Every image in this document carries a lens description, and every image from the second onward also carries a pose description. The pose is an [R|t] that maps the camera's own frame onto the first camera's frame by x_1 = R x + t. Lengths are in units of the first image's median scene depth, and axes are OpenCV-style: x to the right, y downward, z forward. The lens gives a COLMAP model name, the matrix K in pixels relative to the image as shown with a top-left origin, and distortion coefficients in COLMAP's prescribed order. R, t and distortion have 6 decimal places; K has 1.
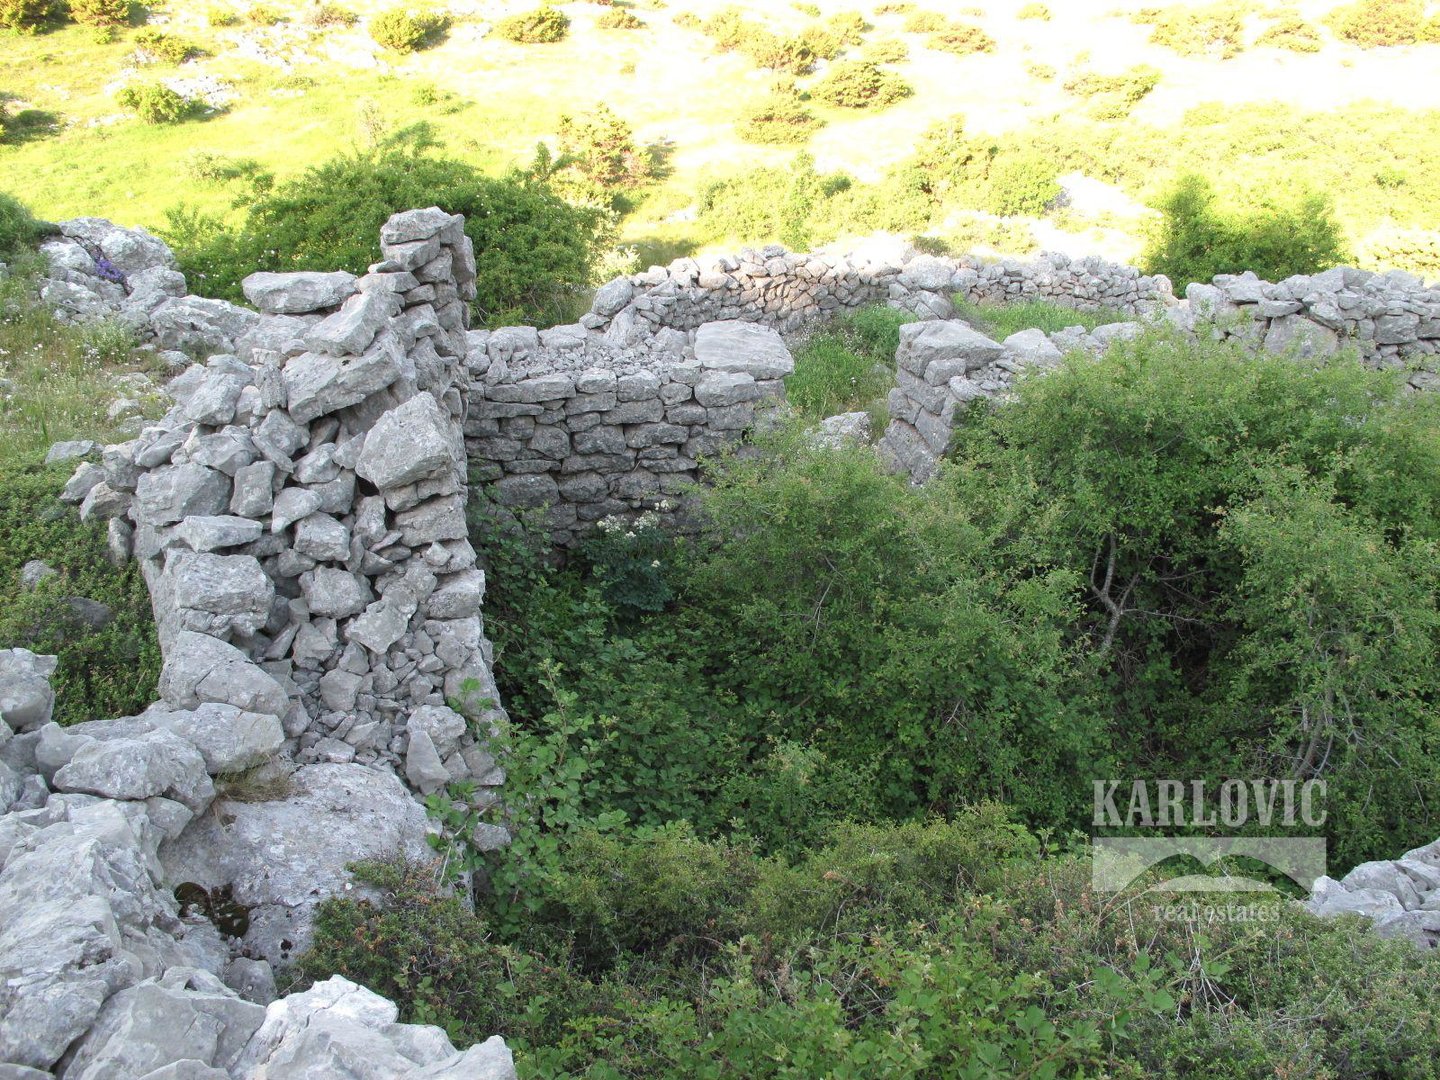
lens RADIAL K [[1209.9, 0, 738.5], [0, 1209.9, 543.5], [0, 0, 1]] dist [-0.145483, 0.111314]
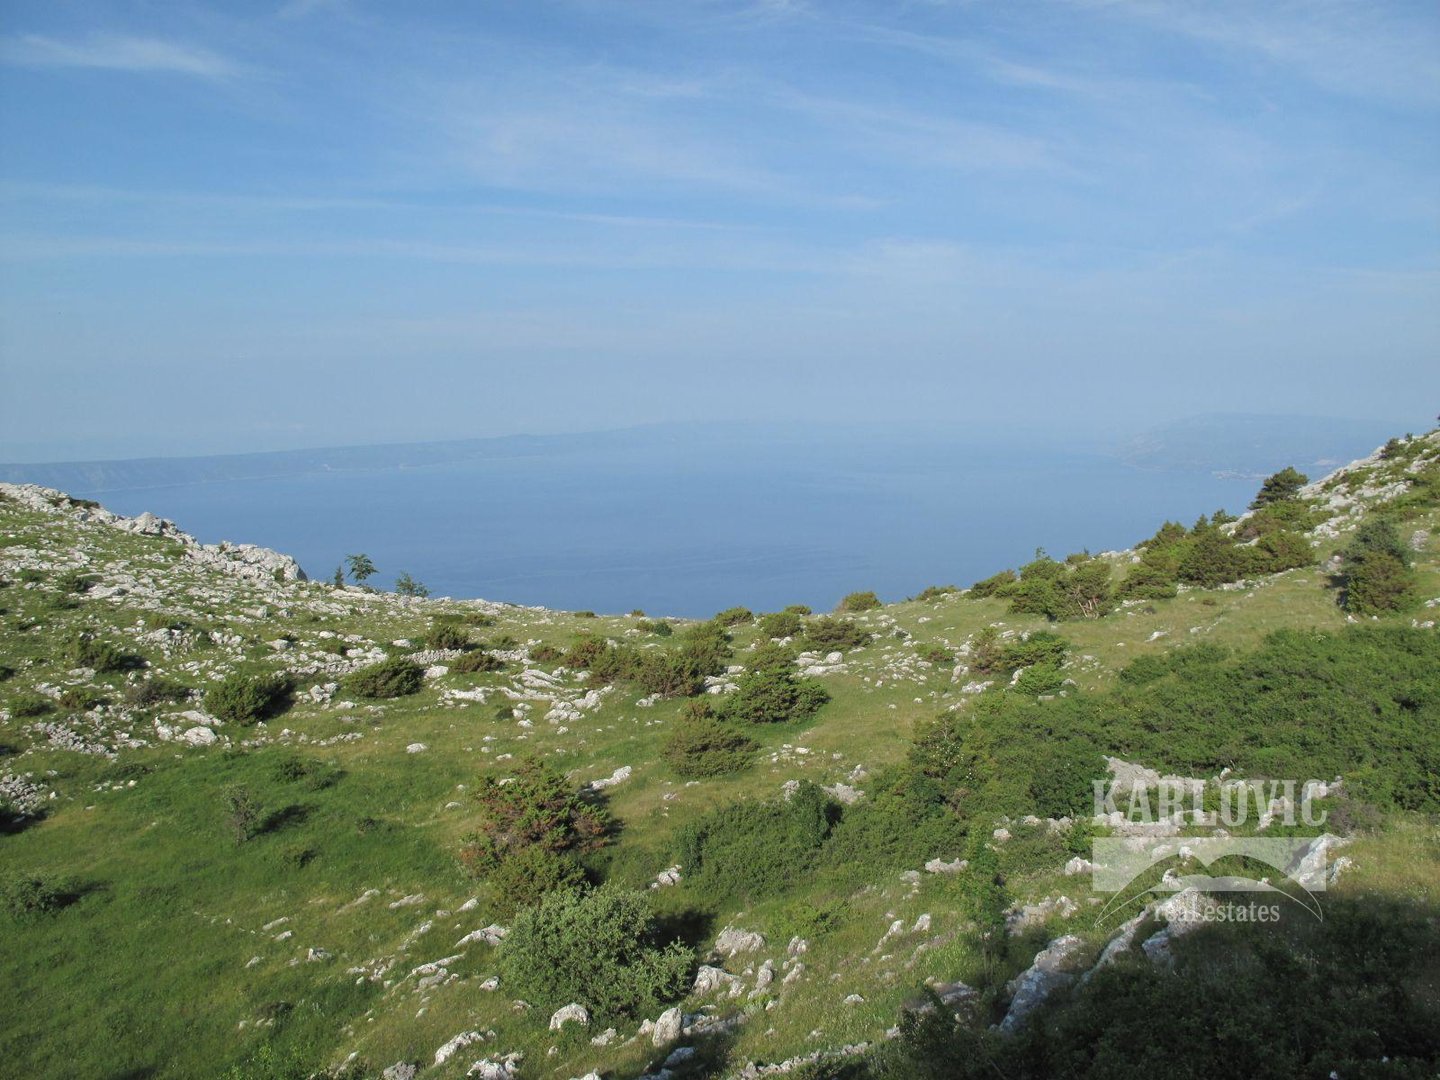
lens RADIAL K [[1209.9, 0, 736.9], [0, 1209.9, 543.5], [0, 0, 1]] dist [-0.145483, 0.111314]
pose [[0.969237, -0.104871, 0.222672, -0.629860], [0.197602, 0.870923, -0.449941, -0.373492], [-0.146744, 0.480100, 0.864853, 0.671089]]
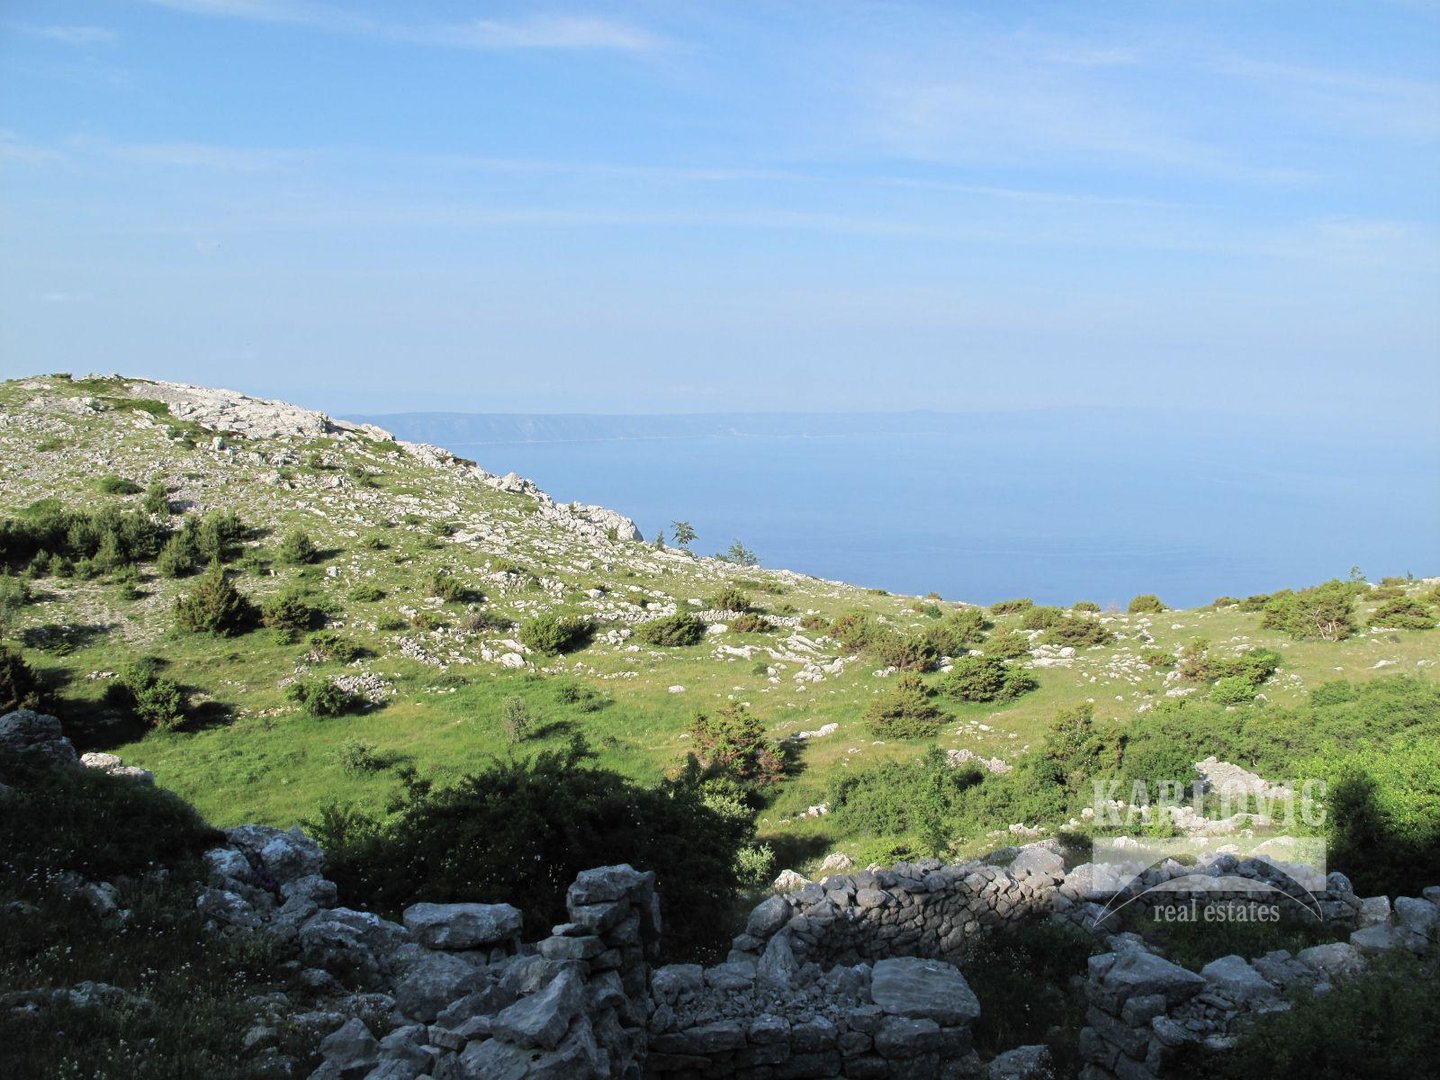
lens RADIAL K [[1209.9, 0, 738.1], [0, 1209.9, 540.4], [0, 0, 1]] dist [-0.145483, 0.111314]
pose [[0.994746, -0.027667, -0.098560, -0.024355], [-0.021367, 0.885464, -0.464217, -0.026633], [0.100115, 0.463884, 0.880221, 0.016323]]
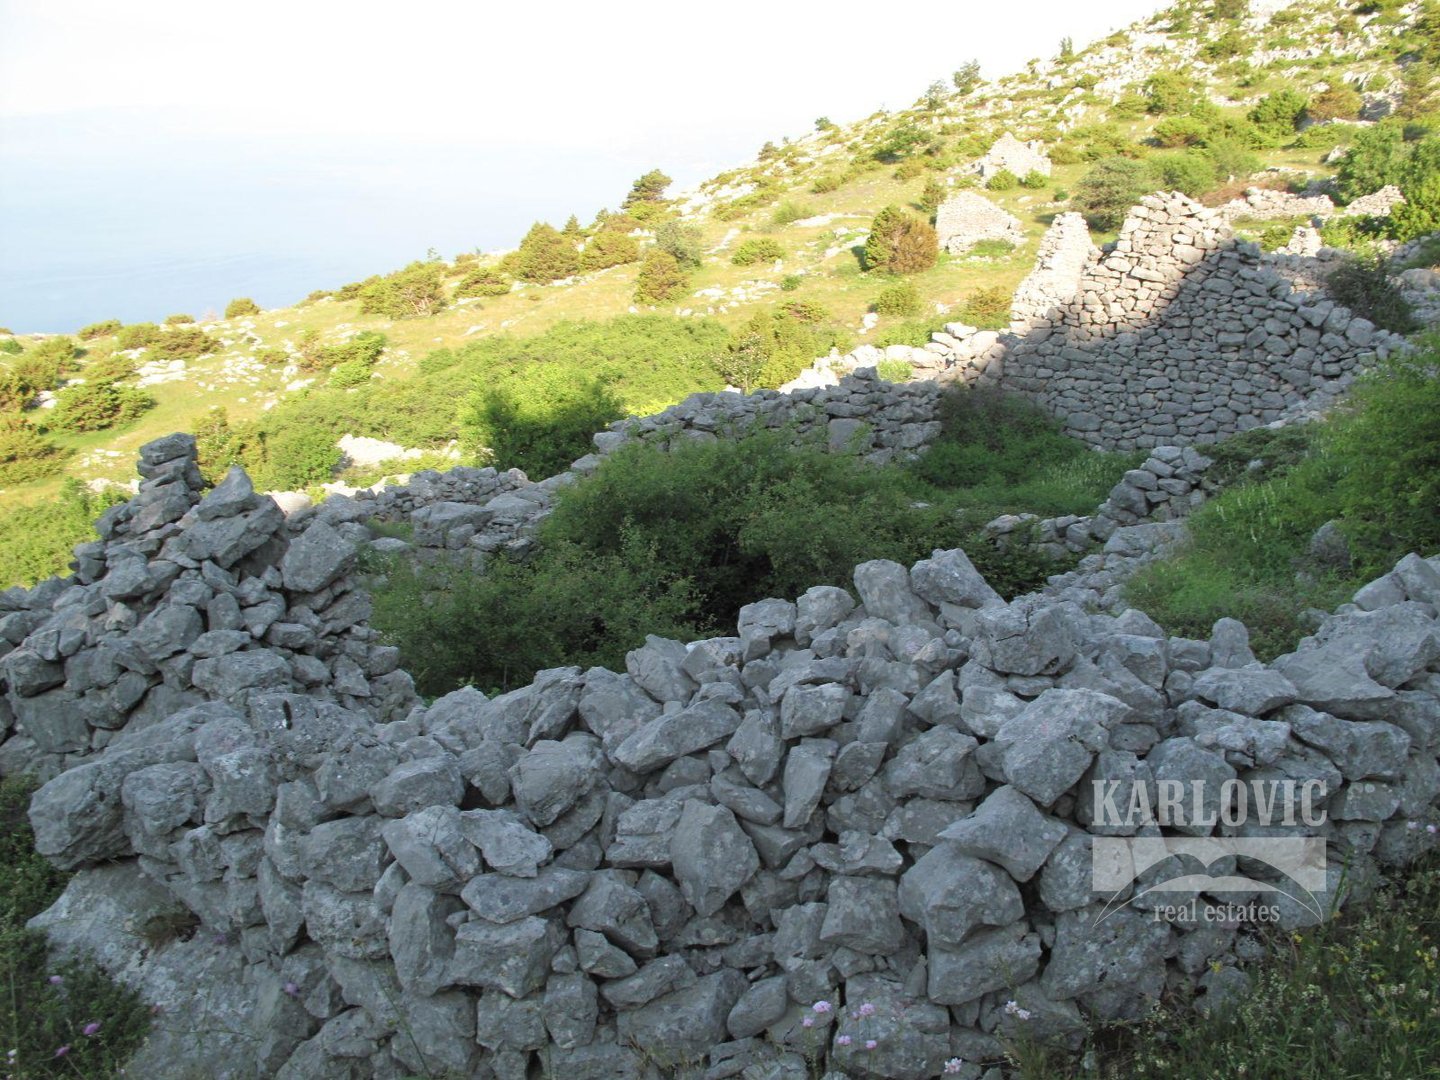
lens RADIAL K [[1209.9, 0, 737.9], [0, 1209.9, 539.2], [0, 0, 1]] dist [-0.145483, 0.111314]
pose [[0.794906, -0.254304, 0.550867, -0.187532], [0.369684, 0.922930, -0.107393, 0.064261], [-0.481101, 0.289014, 0.827655, -0.103028]]
